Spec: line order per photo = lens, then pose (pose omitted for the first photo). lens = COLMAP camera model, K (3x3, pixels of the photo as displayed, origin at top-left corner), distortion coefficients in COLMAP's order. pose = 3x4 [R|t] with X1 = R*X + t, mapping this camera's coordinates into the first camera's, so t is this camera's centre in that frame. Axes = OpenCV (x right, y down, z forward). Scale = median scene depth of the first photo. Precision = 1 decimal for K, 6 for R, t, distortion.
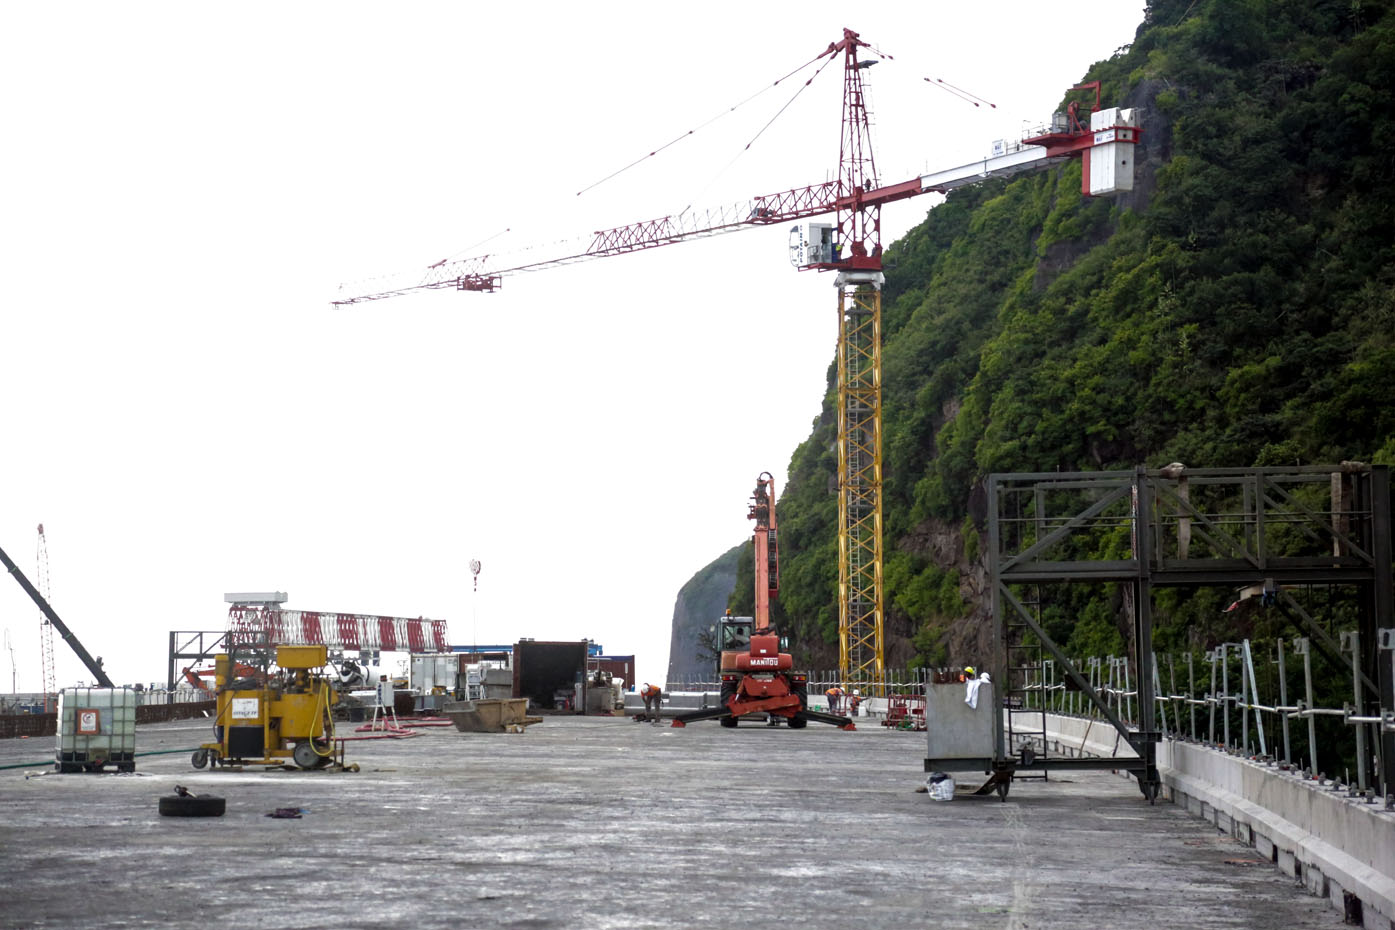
lens RADIAL K [[3687.0, 0, 698.5], [0, 3687.0, 462.8], [0, 0, 1]] dist [0.247238, 0.000000]
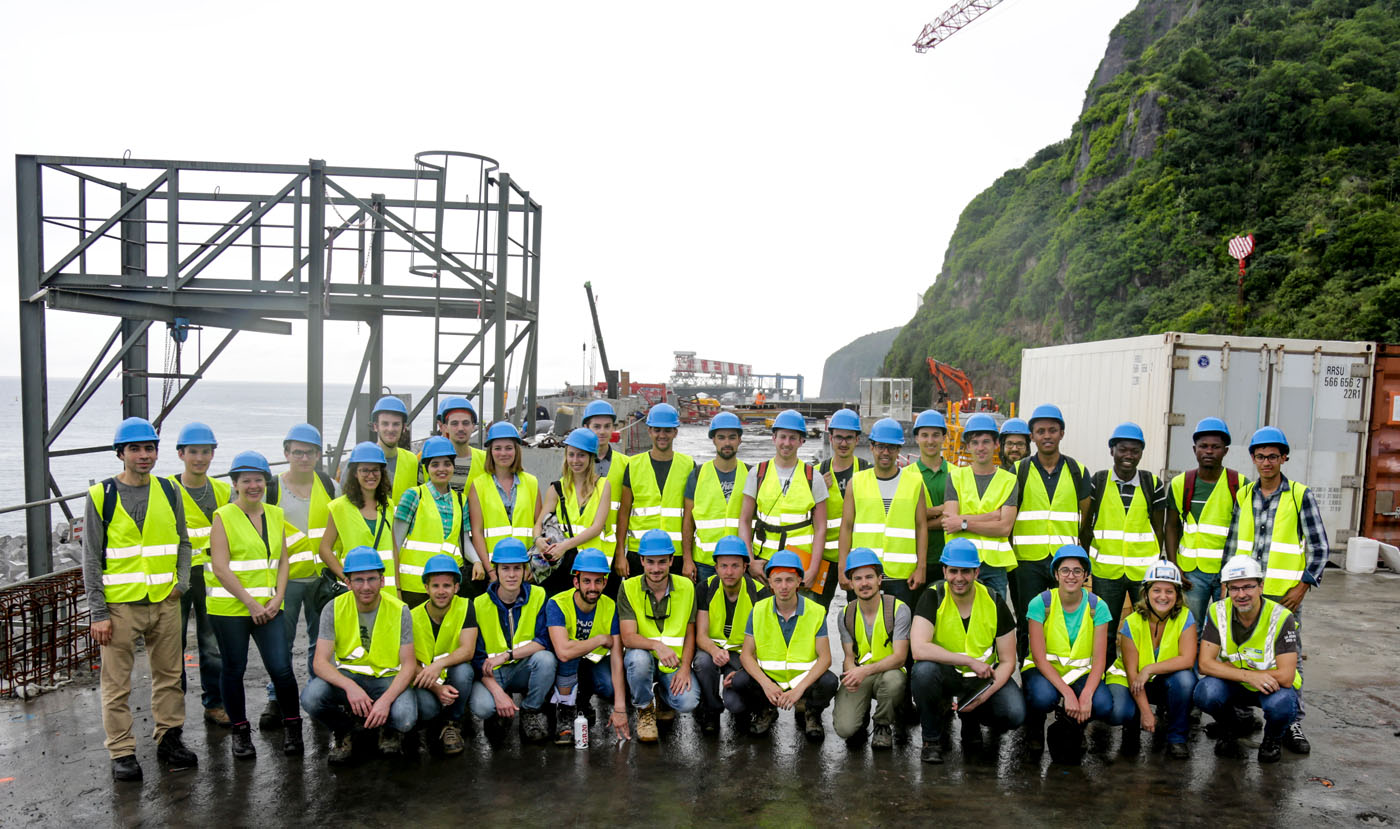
lens RADIAL K [[1136.9, 0, 702.0], [0, 1136.9, 418.9], [0, 0, 1]] dist [-0.016547, 0.000288]
pose [[0.993097, 0.052117, -0.105082, -0.040531], [-0.042753, 0.995071, 0.089473, 0.023271], [0.109227, -0.084363, 0.990430, 0.414333]]
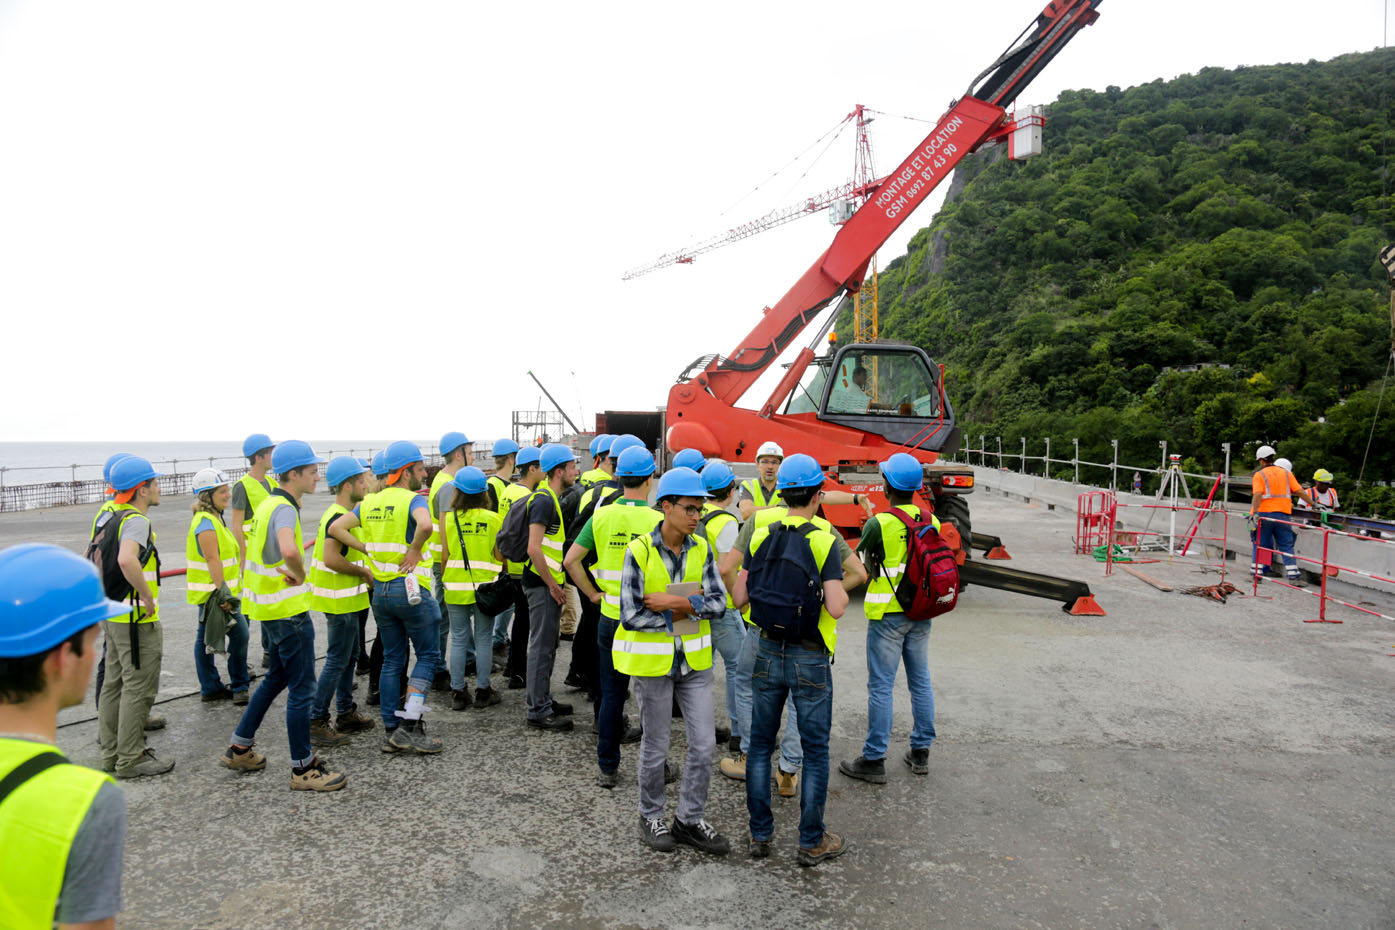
lens RADIAL K [[957.4, 0, 699.5], [0, 957.4, 468.5], [0, 0, 1]] dist [-0.099766, 0.000816]
pose [[0.995327, -0.001918, -0.096542, 0.002113], [0.011273, 0.995274, 0.096449, 0.012409], [0.095900, -0.097087, 0.990645, 0.228973]]
